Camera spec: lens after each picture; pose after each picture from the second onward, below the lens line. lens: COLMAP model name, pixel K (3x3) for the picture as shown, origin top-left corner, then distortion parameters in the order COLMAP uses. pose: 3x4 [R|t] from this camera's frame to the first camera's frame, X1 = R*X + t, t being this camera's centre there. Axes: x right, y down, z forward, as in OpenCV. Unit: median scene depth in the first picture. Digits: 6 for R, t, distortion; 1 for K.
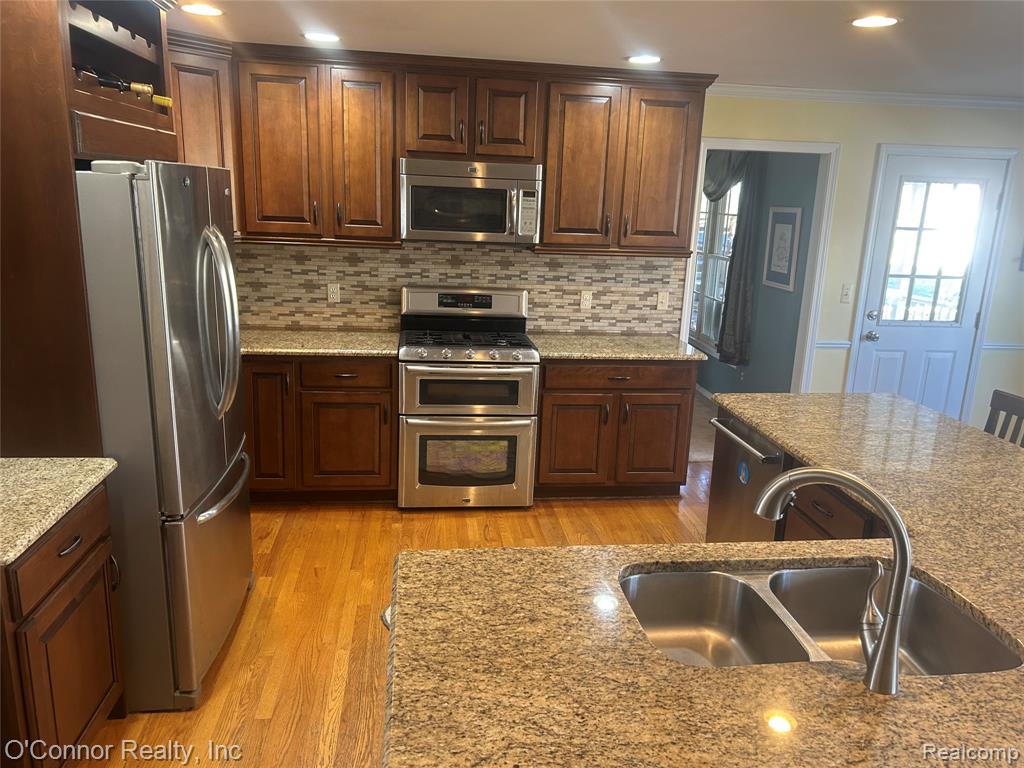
lens RADIAL K [[777.2, 0, 519.5], [0, 777.2, 392.8], [0, 0, 1]] dist [0.063939, -0.078339]
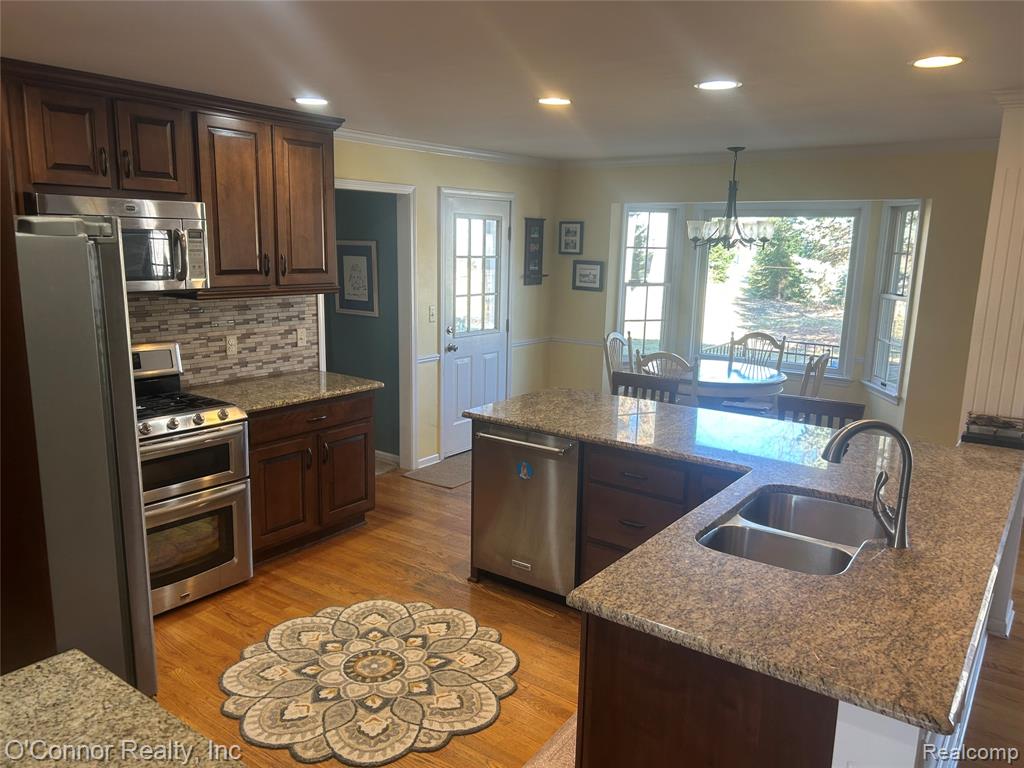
lens RADIAL K [[777.2, 0, 522.0], [0, 777.2, 389.8], [0, 0, 1]] dist [0.063939, -0.078339]
pose [[0.682631, -0.162704, 0.712420, -0.356951], [0.184148, 0.981737, 0.047763, -0.049688], [-0.707181, 0.098587, 0.700126, 0.115587]]
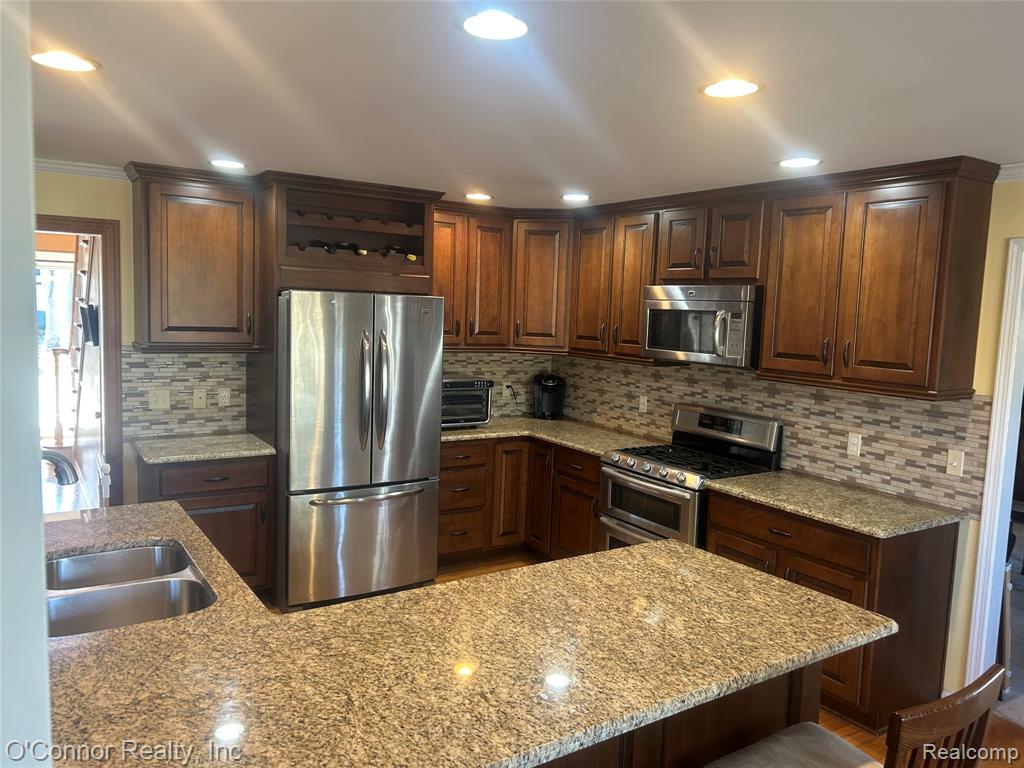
lens RADIAL K [[777.2, 0, 510.2], [0, 777.2, 379.6], [0, 0, 1]] dist [0.063939, -0.078339]
pose [[0.423460, 0.062852, -0.903732, 0.679323], [-0.243407, 0.968801, -0.046675, -0.061240], [0.872602, 0.239740, 0.425547, 0.335975]]
